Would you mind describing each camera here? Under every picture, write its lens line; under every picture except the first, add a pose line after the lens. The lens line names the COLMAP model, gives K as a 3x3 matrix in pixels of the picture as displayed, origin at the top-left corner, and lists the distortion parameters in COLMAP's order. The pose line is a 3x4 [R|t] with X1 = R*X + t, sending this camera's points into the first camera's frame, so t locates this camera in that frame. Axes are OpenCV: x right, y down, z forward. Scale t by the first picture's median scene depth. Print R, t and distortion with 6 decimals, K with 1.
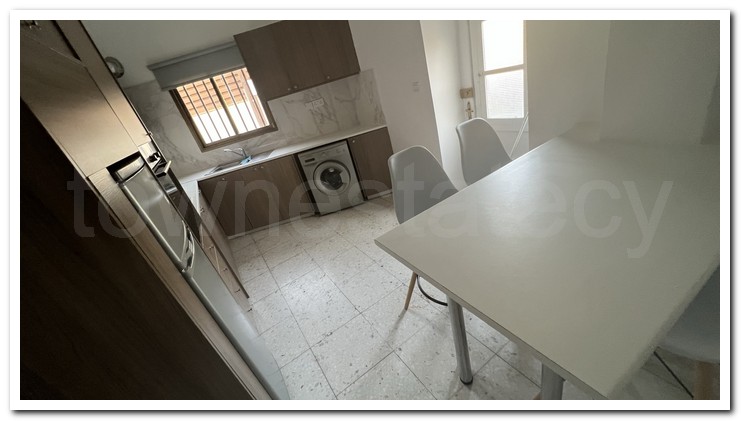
lens RADIAL K [[280.1, 0, 368.7], [0, 280.1, 210.1], [0, 0, 1]] dist [-0.000753, 0.000278]
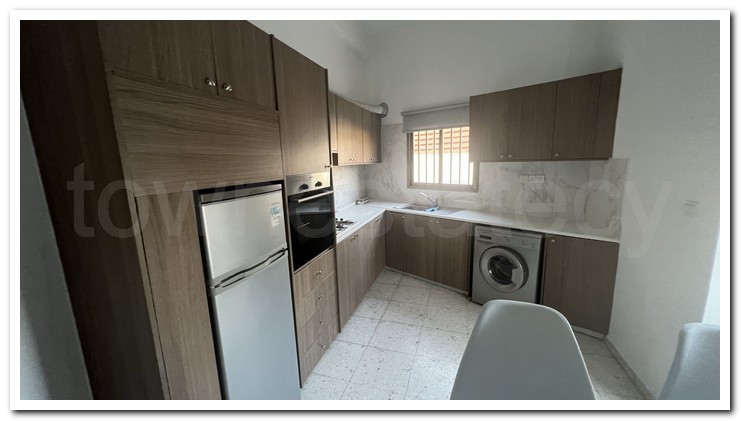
lens RADIAL K [[280.1, 0, 368.7], [0, 280.1, 210.1], [0, 0, 1]] dist [-0.000753, 0.000278]
pose [[0.622540, 0.368616, -0.690338, 0.118598], [-0.470177, 0.881341, 0.046605, -0.119148], [0.625602, 0.295568, 0.721985, 0.141575]]
